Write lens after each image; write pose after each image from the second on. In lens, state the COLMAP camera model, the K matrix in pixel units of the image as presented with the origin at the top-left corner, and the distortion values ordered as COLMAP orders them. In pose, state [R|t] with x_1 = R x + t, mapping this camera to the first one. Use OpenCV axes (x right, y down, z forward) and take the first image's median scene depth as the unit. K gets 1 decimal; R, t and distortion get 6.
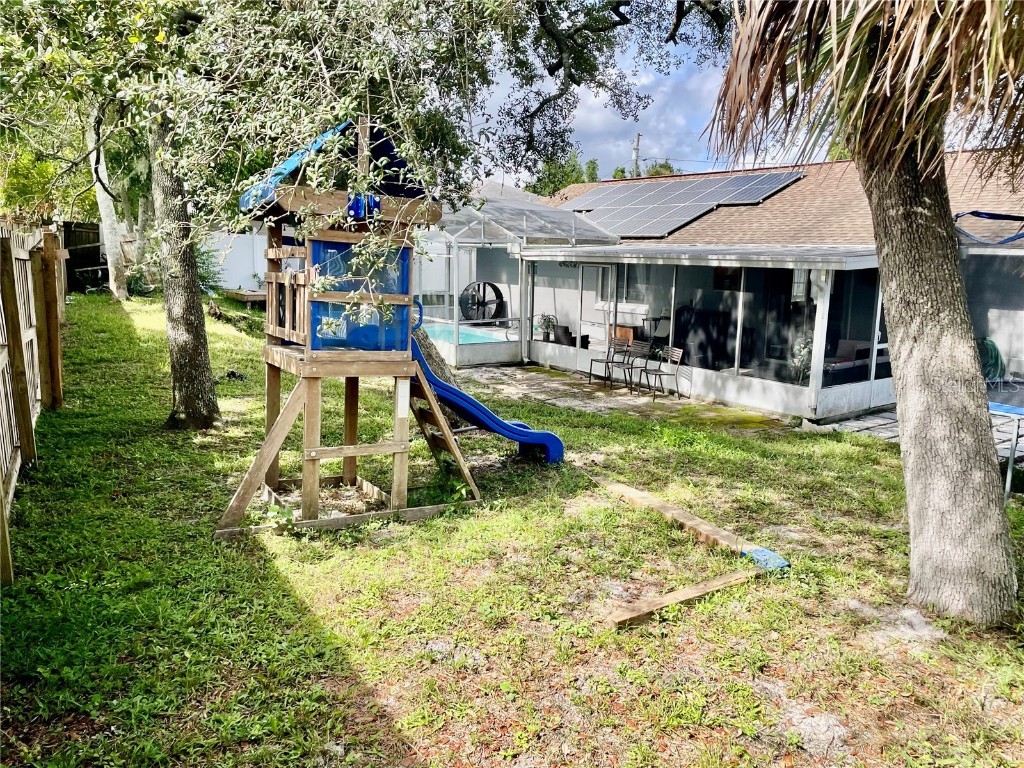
lens RADIAL K [[774.1, 0, 514.6], [0, 774.1, 375.1], [0, 0, 1]] dist [0.090596, -0.124777]
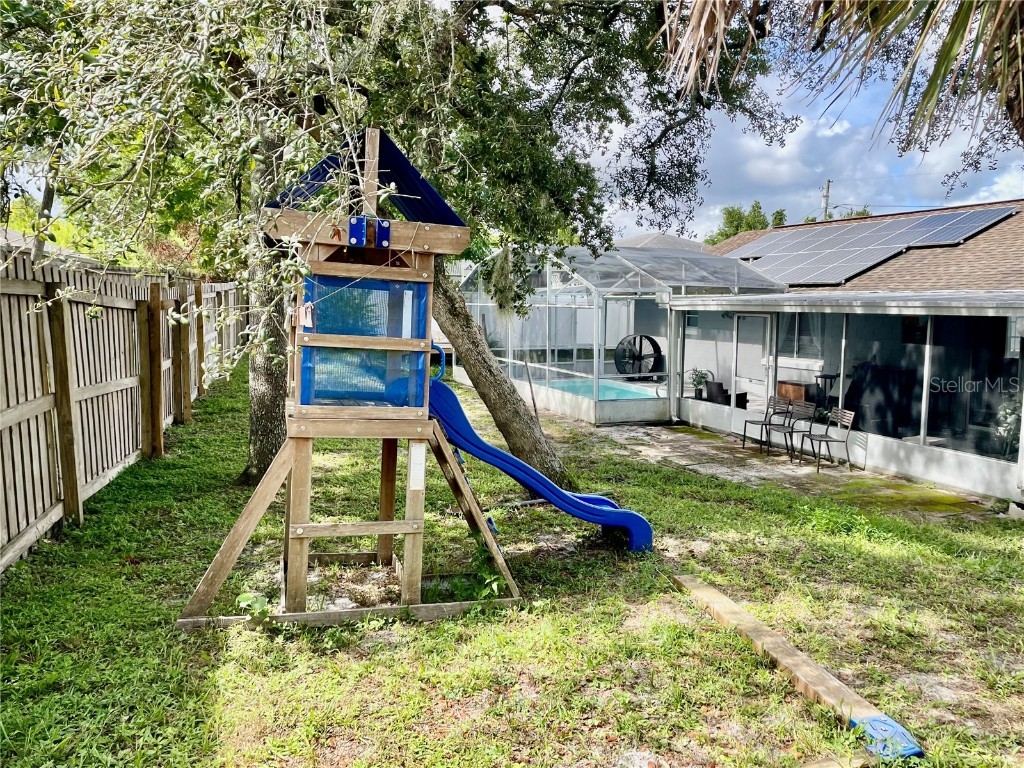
lens RADIAL K [[774.1, 0, 514.6], [0, 774.1, 375.1], [0, 0, 1]] dist [0.090596, -0.124777]
pose [[0.973302, 0.012263, -0.229202, 0.057289], [-0.028523, 0.997293, -0.067766, -0.005280], [0.227751, 0.072494, 0.971017, 0.091875]]
